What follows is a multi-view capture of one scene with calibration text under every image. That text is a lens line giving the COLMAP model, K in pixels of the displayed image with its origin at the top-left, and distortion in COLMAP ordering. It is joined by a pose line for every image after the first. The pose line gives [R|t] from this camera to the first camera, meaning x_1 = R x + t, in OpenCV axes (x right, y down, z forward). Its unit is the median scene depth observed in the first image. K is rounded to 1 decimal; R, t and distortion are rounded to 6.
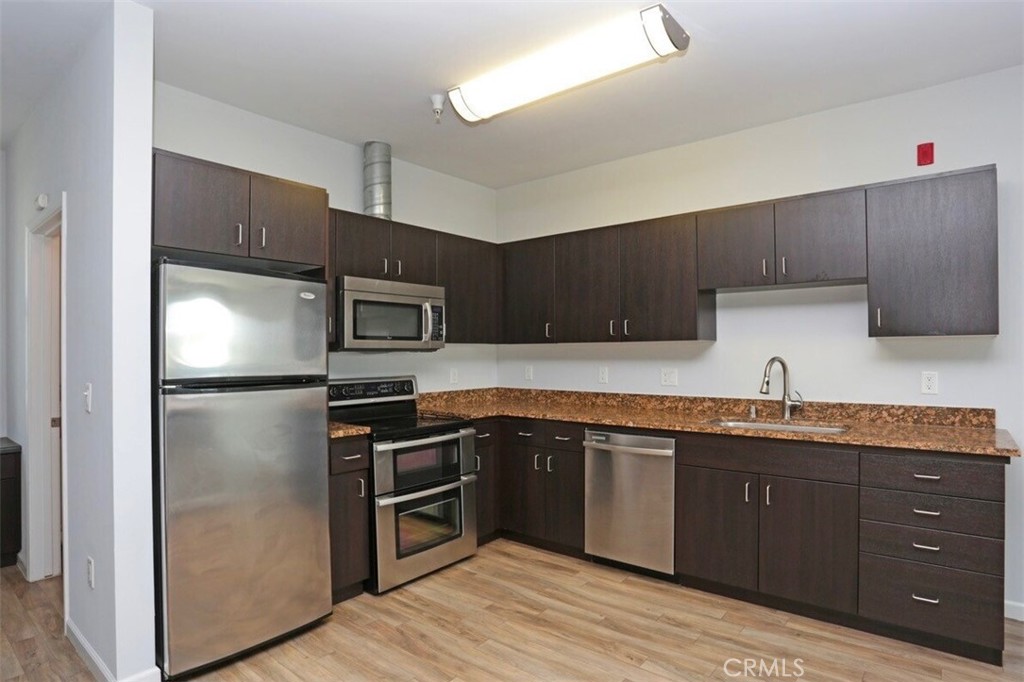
lens RADIAL K [[557.7, 0, 528.2], [0, 557.7, 353.4], [0, 0, 1]] dist [-0.062207, 0.000066]
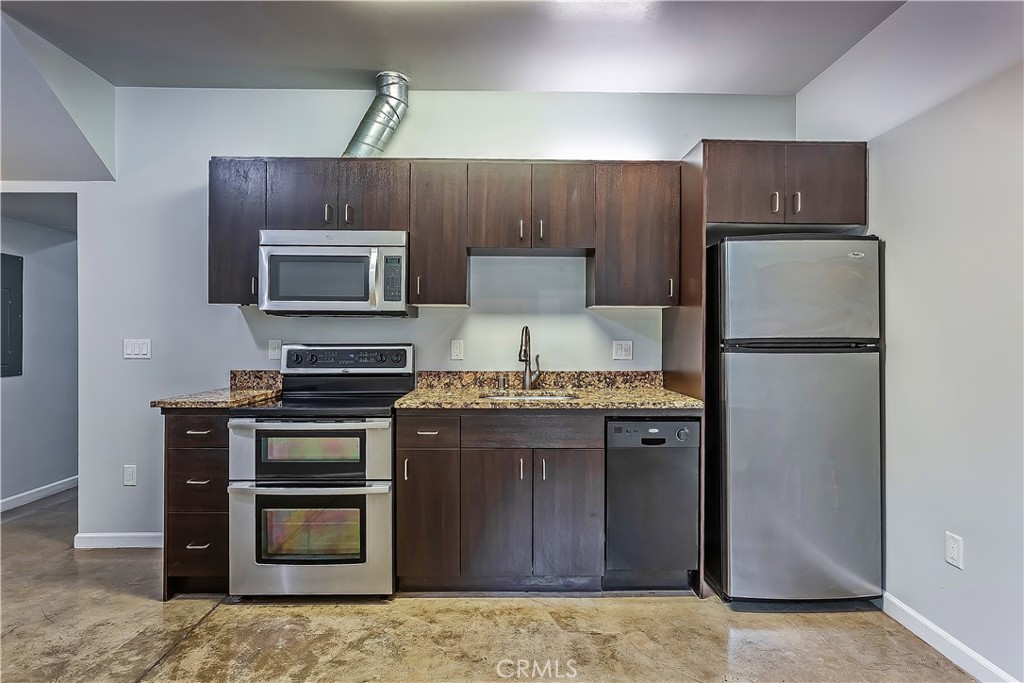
lens RADIAL K [[524.7, 0, 512.9], [0, 524.7, 330.6], [0, 0, 1]] dist [0.002880, 0.001205]
pose [[0.633924, 0.024818, -0.772997, 0.562292], [-0.013190, 0.999687, 0.021280, 0.001038], [0.773283, -0.003294, 0.634053, 0.734695]]
